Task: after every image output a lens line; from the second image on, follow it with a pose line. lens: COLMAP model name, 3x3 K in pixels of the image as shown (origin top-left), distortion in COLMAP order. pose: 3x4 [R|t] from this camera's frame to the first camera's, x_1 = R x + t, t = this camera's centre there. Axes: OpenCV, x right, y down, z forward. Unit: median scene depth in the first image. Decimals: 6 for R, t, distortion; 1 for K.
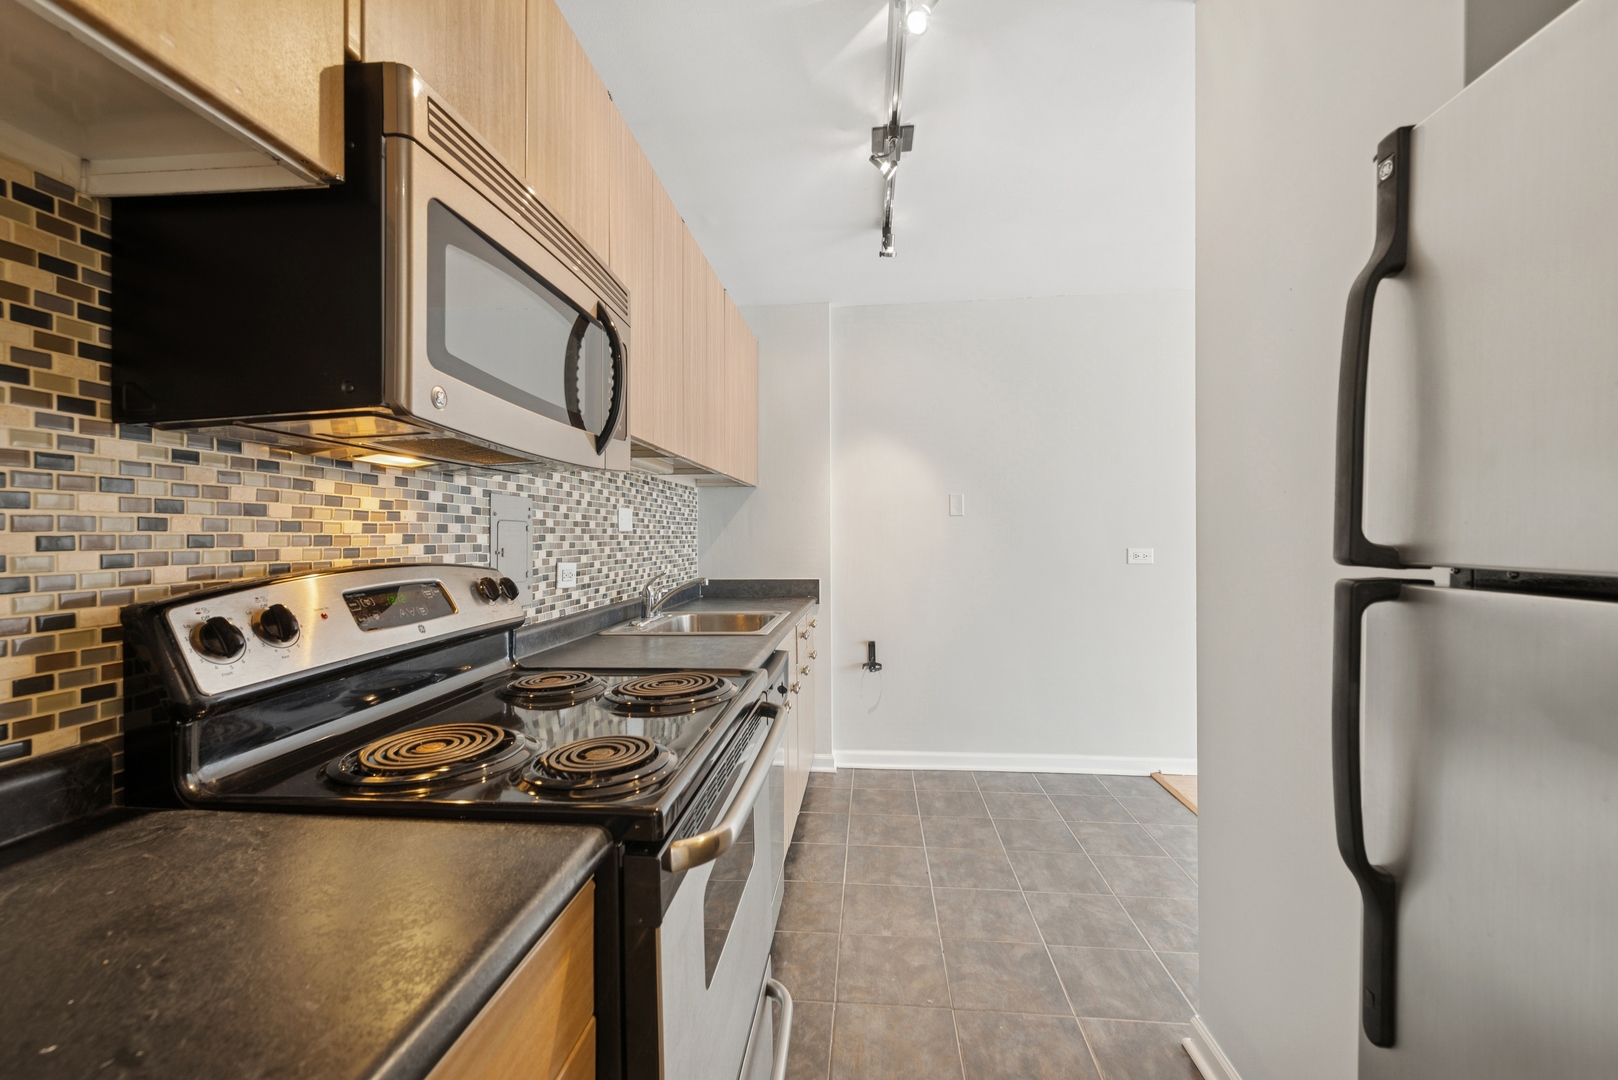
lens RADIAL K [[705.5, 0, 809.2], [0, 705.5, 538.7], [0, 0, 1]] dist [0.006653, -0.003353]
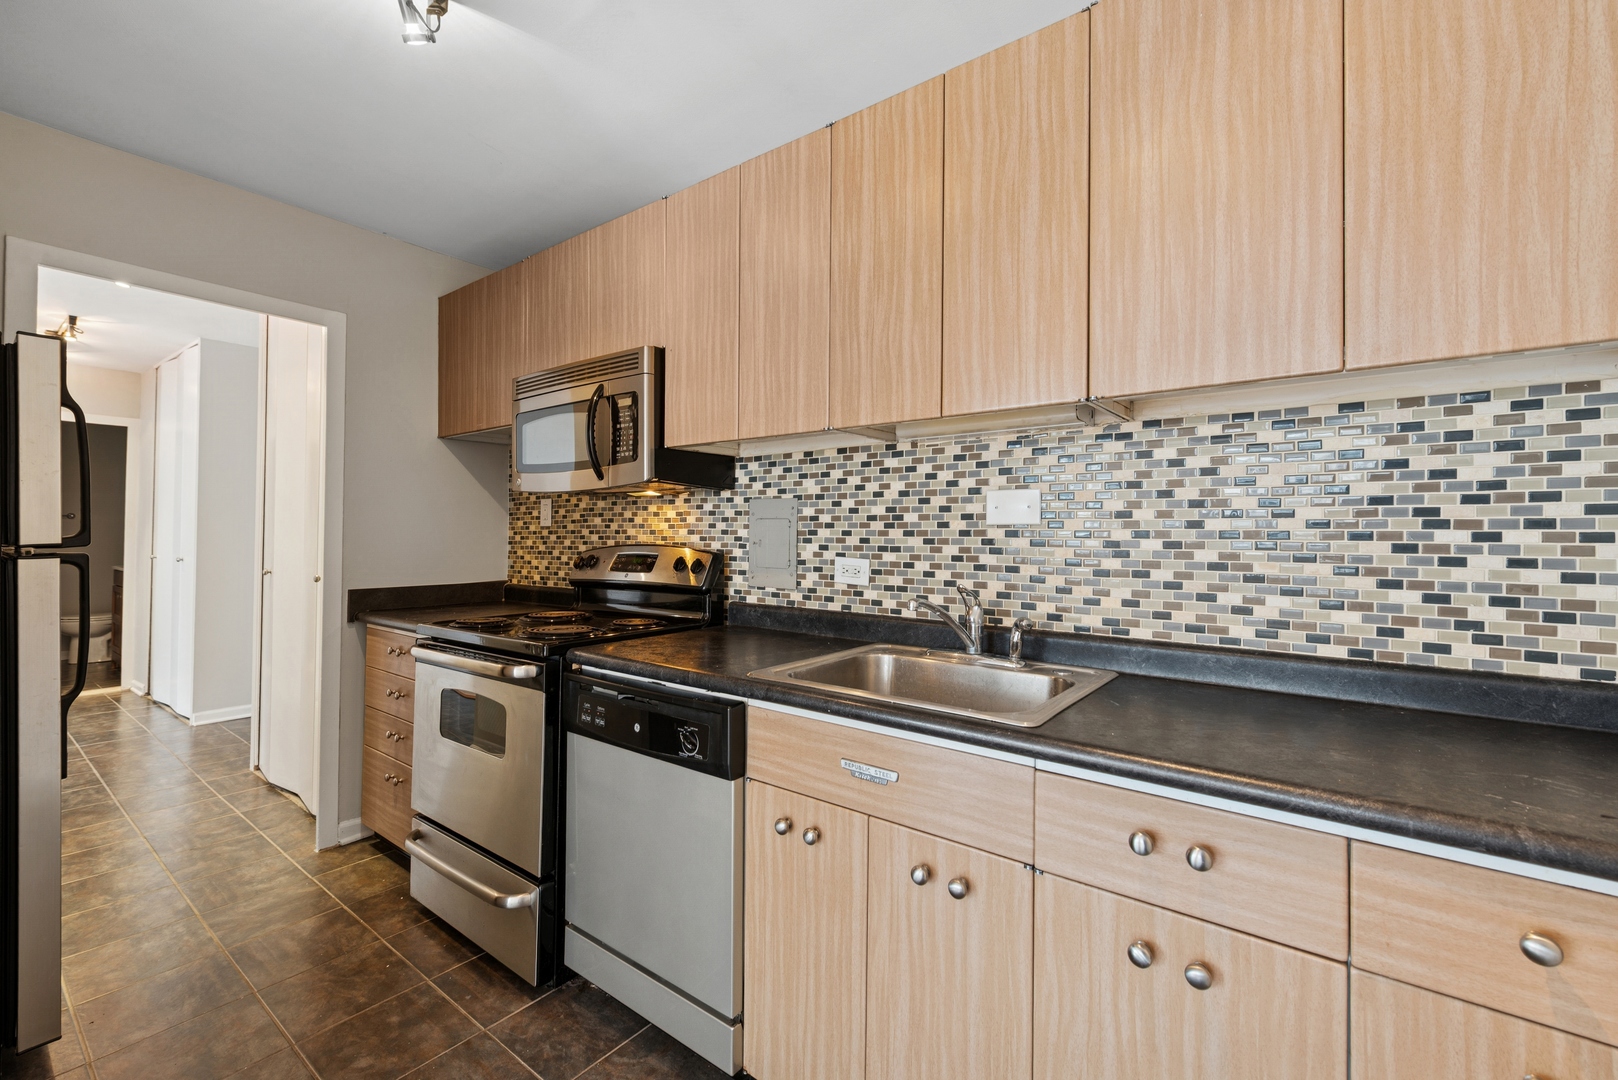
lens RADIAL K [[705.5, 0, 808.4], [0, 705.5, 539.1], [0, 0, 1]] dist [0.006653, -0.003353]
pose [[-0.558852, -0.005339, -0.829251, 0.631659], [-0.015016, 0.999880, 0.003682, 0.005993], [0.829132, 0.014510, -0.558865, 1.887126]]
